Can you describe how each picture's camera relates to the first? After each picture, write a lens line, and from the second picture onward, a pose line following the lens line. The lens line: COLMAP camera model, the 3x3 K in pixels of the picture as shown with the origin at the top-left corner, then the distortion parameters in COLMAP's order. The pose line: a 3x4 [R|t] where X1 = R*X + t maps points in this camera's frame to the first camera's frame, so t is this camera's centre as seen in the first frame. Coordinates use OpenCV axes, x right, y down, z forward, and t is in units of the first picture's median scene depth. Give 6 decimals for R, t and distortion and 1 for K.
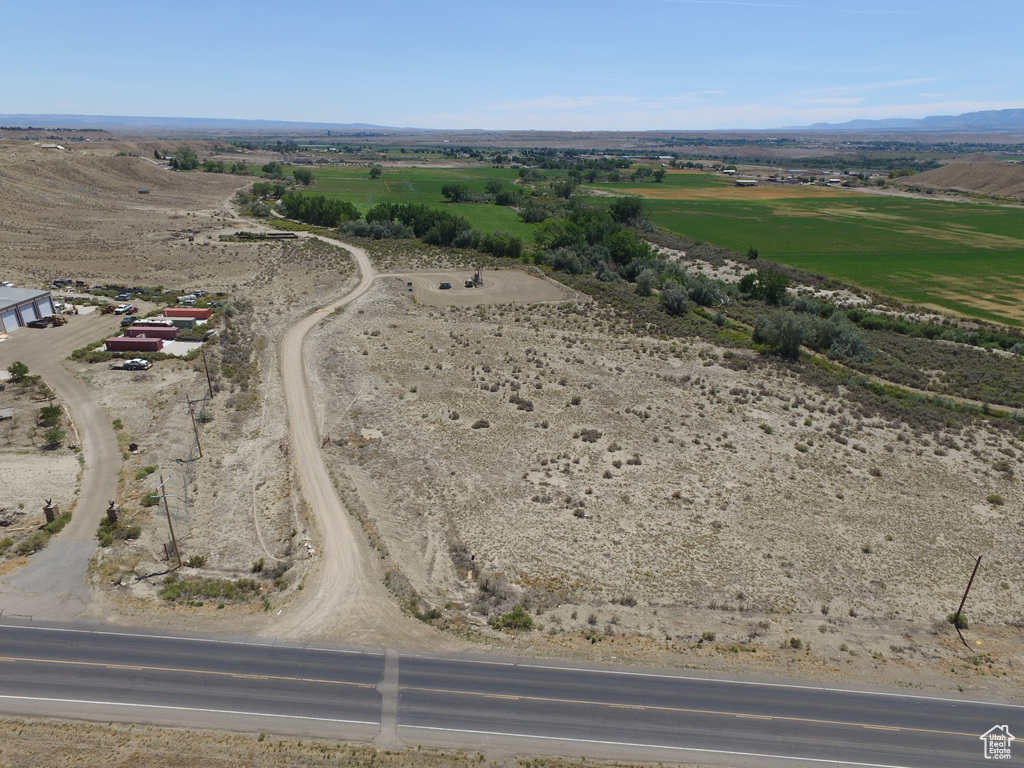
lens RADIAL K [[593.7, 0, 510.5], [0, 593.7, 381.7], [0, 0, 1]] dist [-0.009118, 0.012618]
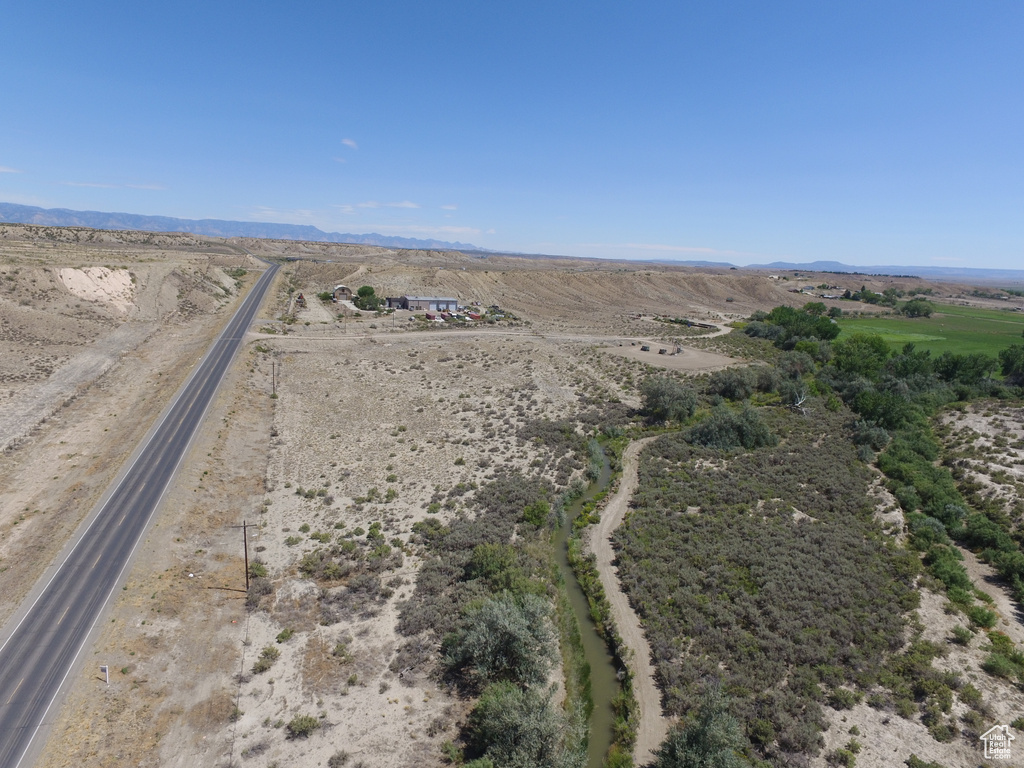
lens RADIAL K [[593.5, 0, 510.0], [0, 593.5, 381.4], [0, 0, 1]] dist [-0.011041, 0.013509]
pose [[0.347764, 0.196909, -0.916672, 1.295902], [-0.402583, 0.914341, 0.043678, -0.046078], [0.846751, 0.353847, 0.397247, 0.351147]]
